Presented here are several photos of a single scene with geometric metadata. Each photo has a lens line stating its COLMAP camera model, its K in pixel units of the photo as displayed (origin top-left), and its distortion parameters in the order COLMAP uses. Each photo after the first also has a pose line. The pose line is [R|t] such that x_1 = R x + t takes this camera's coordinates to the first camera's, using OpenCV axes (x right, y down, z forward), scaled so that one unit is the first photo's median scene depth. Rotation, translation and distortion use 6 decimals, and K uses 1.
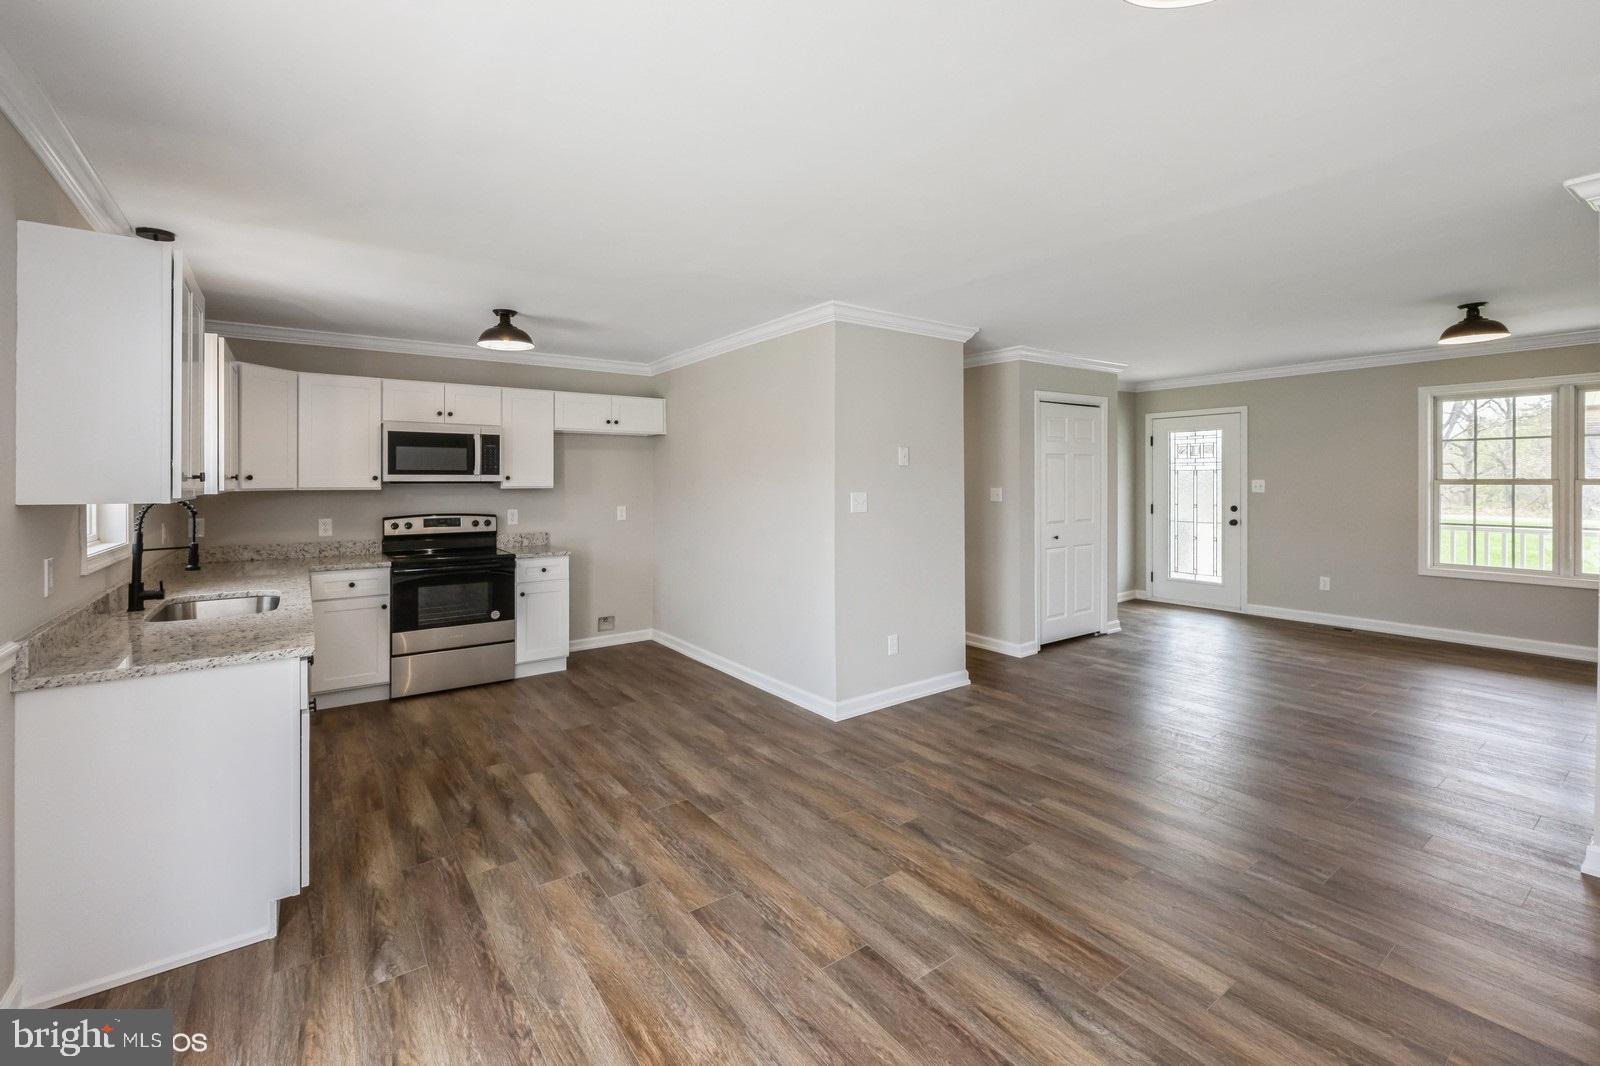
lens RADIAL K [[681.7, 0, 805.5], [0, 681.7, 472.4], [0, 0, 1]] dist [-0.002425, -0.000390]
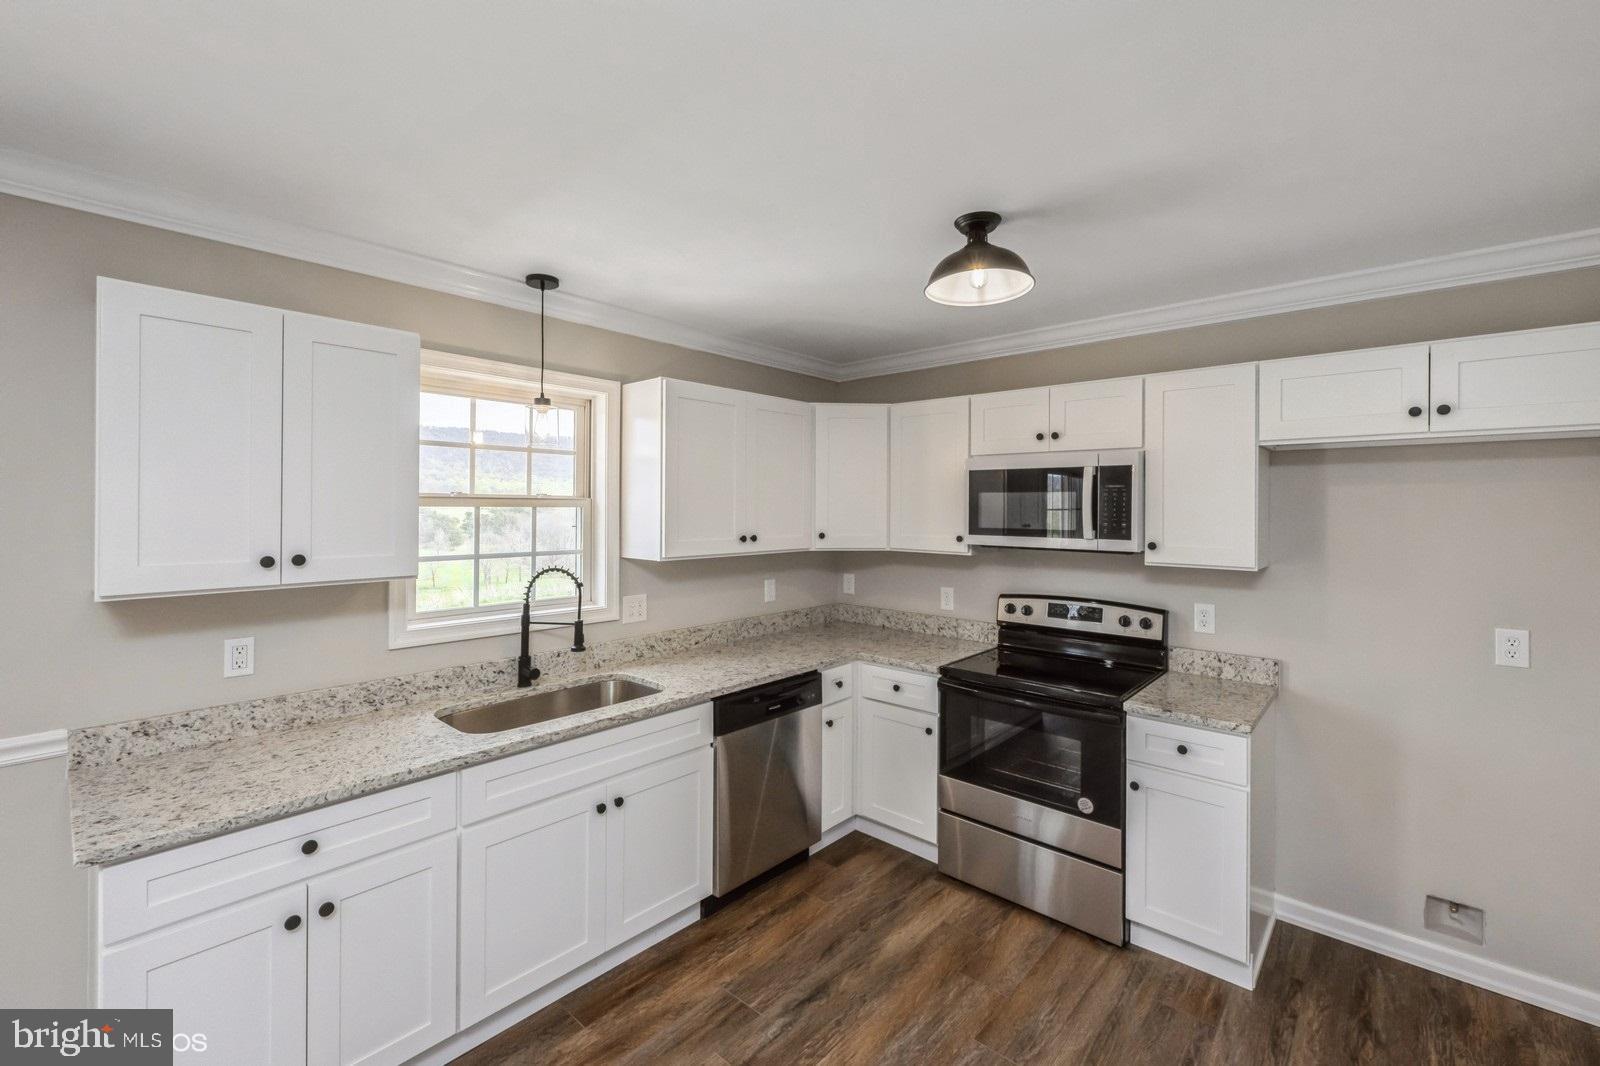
lens RADIAL K [[681.7, 0, 836.5], [0, 681.7, 501.4], [0, 0, 1]] dist [-0.002425, -0.000390]
pose [[0.222743, -0.002977, -0.974873, 0.024461], [0.004871, 0.999986, -0.001941, -0.035563], [0.974865, -0.004316, 0.222754, 0.883132]]
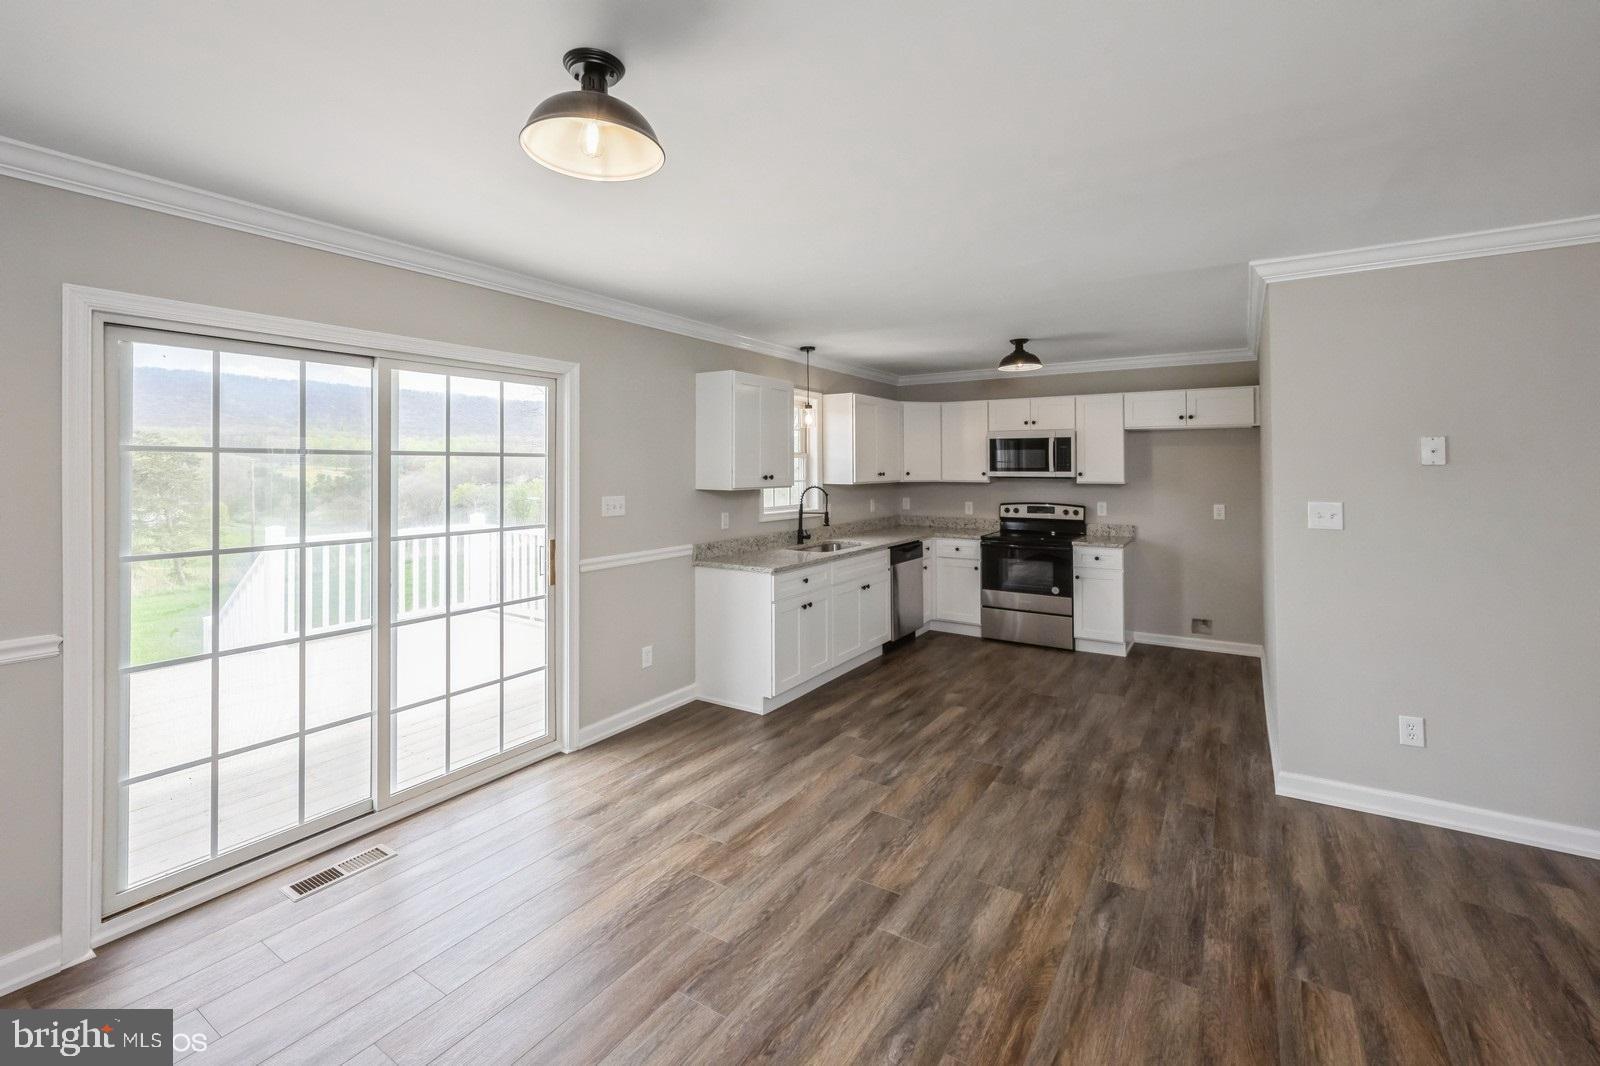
lens RADIAL K [[681.7, 0, 841.0], [0, 681.7, 444.8], [0, 0, 1]] dist [-0.002425, -0.000390]
pose [[0.382516, -0.027766, -0.923532, 0.636710], [0.009808, 0.999614, -0.025991, -0.021017], [0.923897, 0.000884, 0.382640, 0.260783]]
